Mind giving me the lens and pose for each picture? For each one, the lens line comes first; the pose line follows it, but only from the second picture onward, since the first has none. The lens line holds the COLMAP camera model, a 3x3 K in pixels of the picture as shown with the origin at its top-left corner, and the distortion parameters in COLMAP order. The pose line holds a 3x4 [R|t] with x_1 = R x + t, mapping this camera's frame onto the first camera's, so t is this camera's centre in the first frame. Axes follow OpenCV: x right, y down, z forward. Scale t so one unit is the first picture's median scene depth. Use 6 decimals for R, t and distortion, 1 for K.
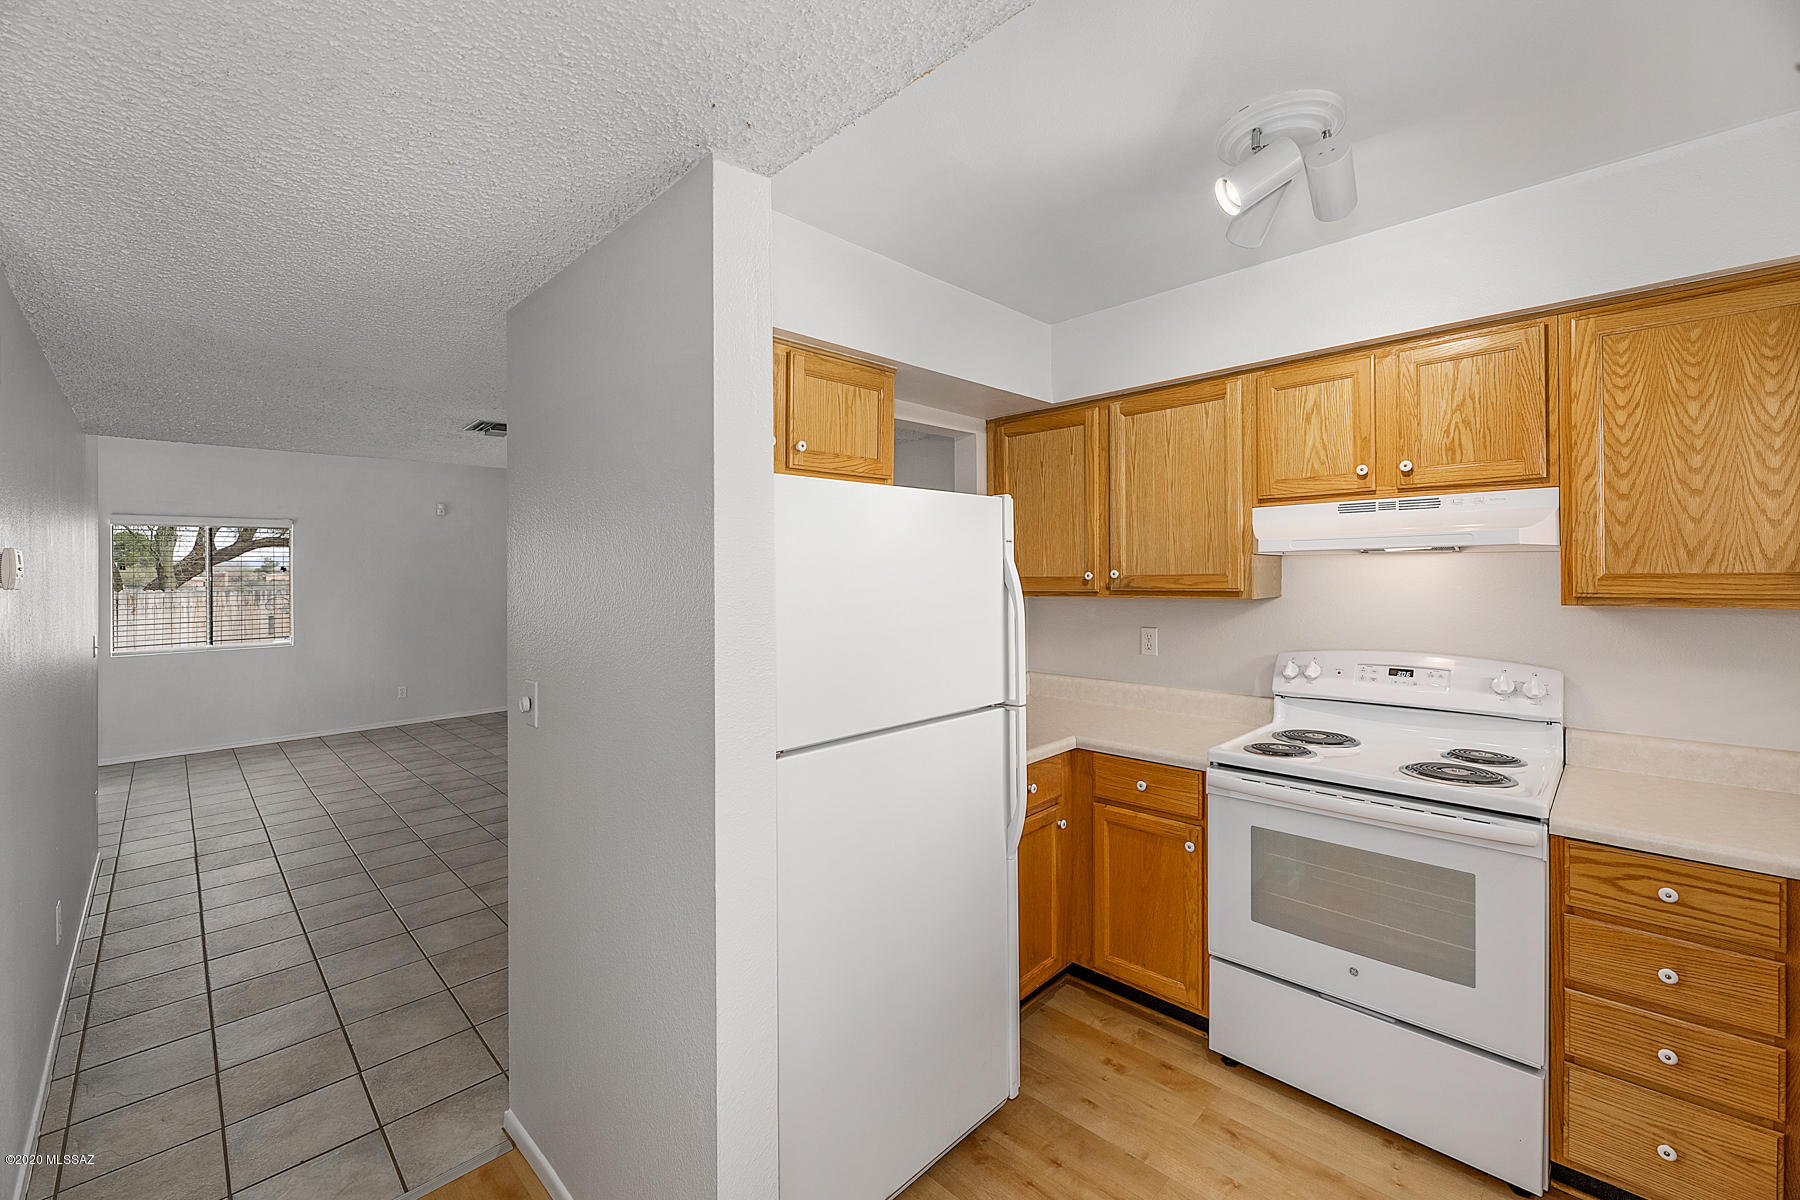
lens RADIAL K [[779.3, 0, 932.5], [0, 779.3, 554.1], [0, 0, 1]] dist [-0.000696, -0.003921]
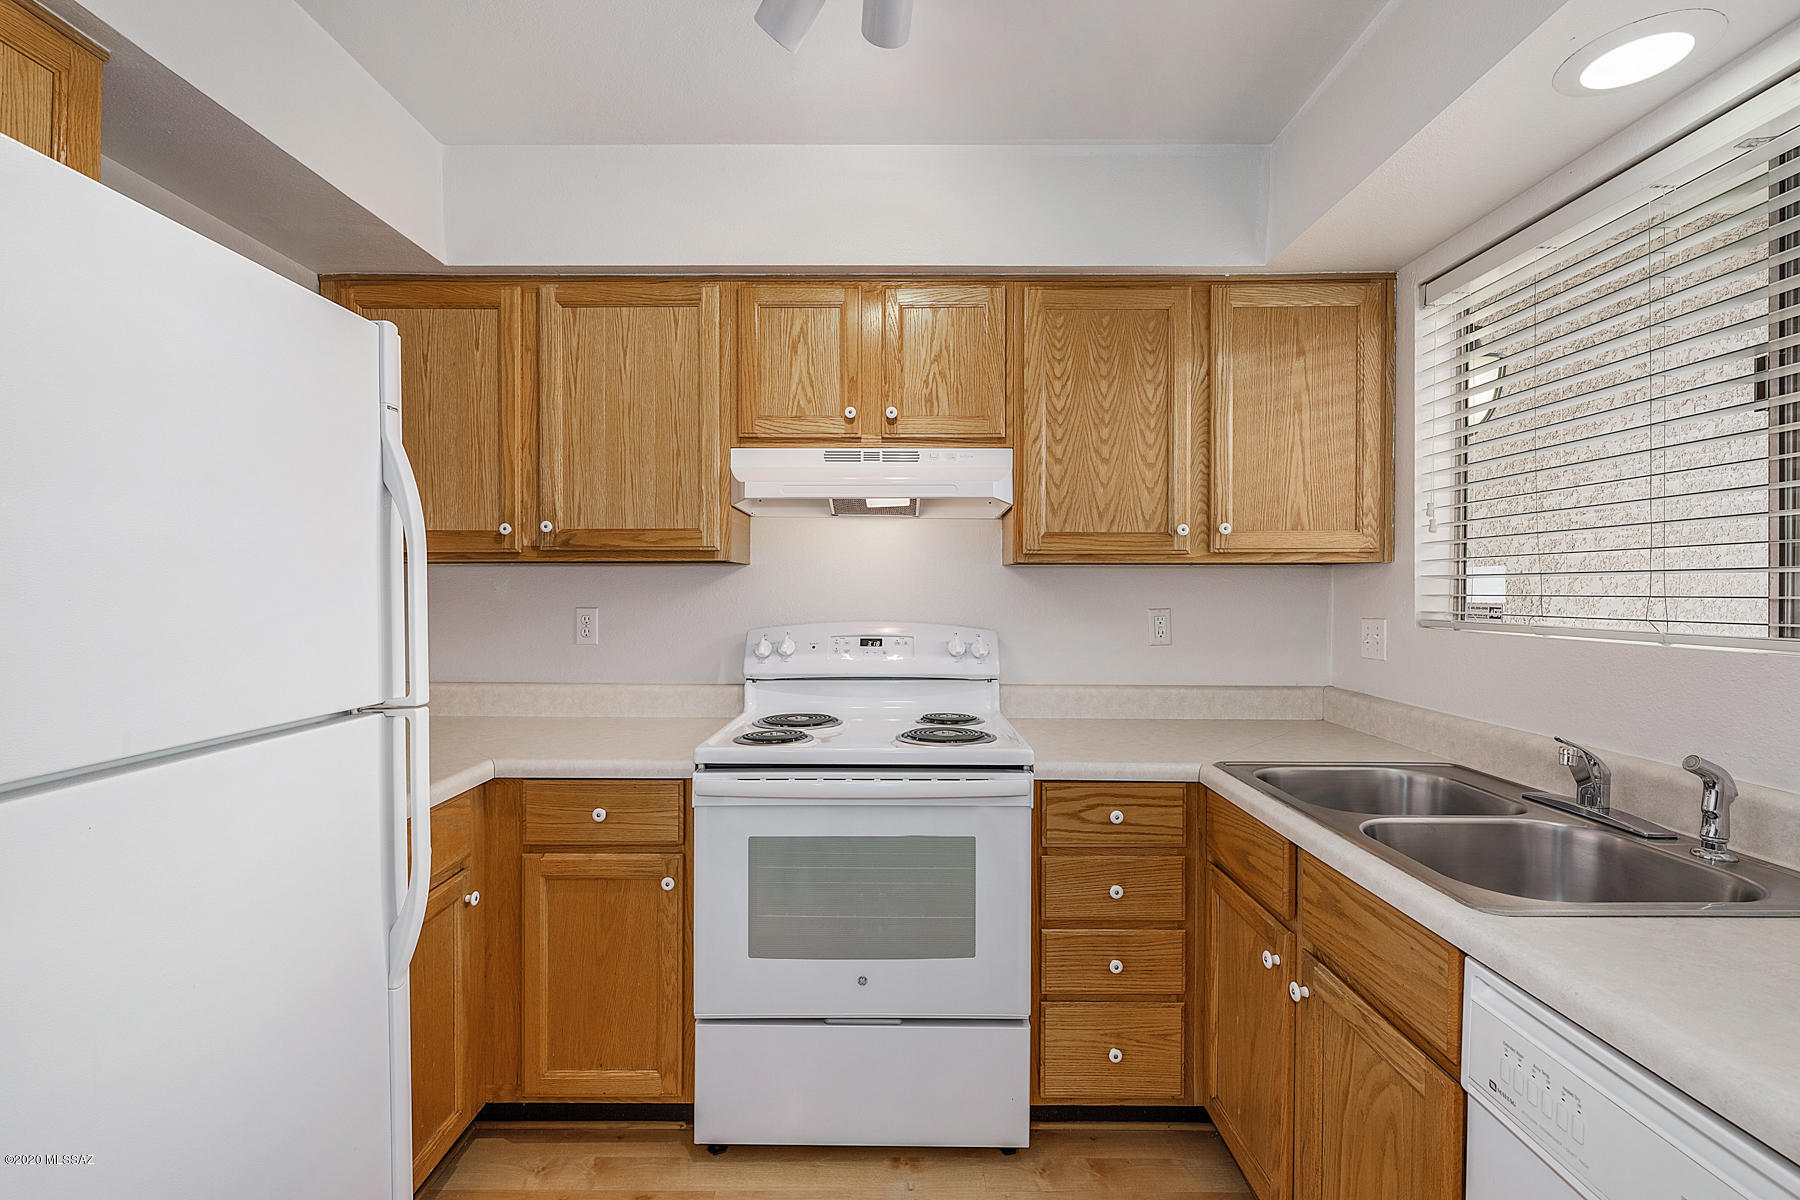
lens RADIAL K [[781.0, 0, 900.8], [0, 781.0, 590.1], [0, 0, 1]] dist [0.002037, -0.004022]
pose [[0.741925, -0.000102, 0.670483, -0.004042], [-0.006049, 0.999958, 0.006845, 0.090355], [-0.670456, -0.009135, 0.741893, 0.304408]]
